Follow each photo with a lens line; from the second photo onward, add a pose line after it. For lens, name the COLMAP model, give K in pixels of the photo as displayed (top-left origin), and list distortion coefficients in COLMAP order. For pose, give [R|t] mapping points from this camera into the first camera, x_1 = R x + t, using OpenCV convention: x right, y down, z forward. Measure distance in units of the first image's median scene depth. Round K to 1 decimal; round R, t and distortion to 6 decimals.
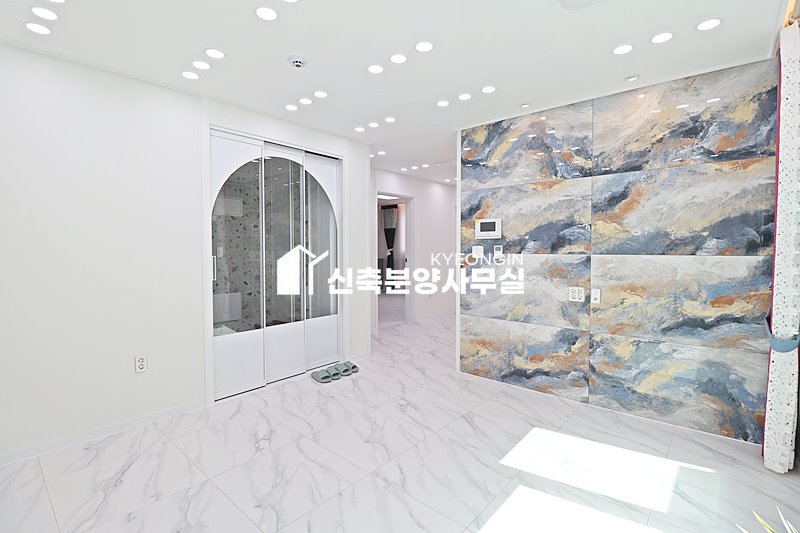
lens RADIAL K [[371.6, 0, 396.8], [0, 371.6, 259.6], [0, 0, 1]] dist [-0.002302, -0.011600]
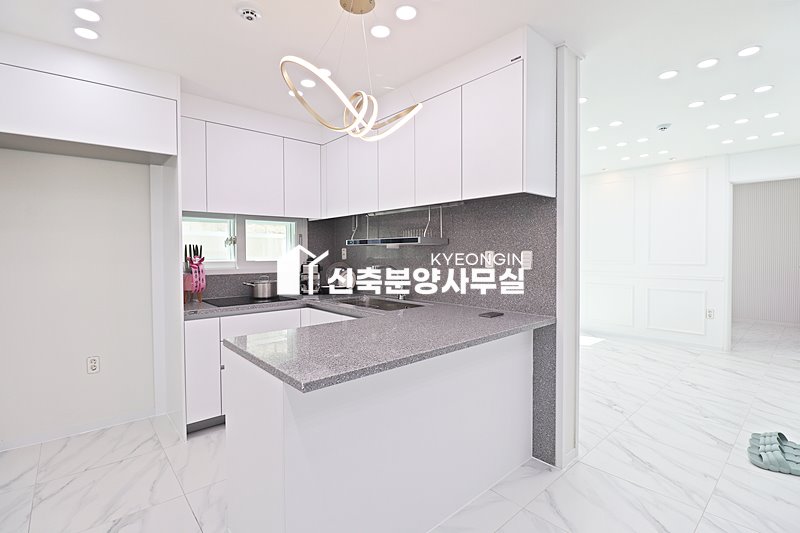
lens RADIAL K [[371.6, 0, 405.4], [0, 371.6, 262.9], [0, 0, 1]] dist [-0.002302, -0.011600]
pose [[-0.992834, 0.006663, 0.119313, 0.470408], [0.013618, 0.998248, 0.057578, -0.069295], [-0.118720, 0.058791, -0.991186, 2.083279]]
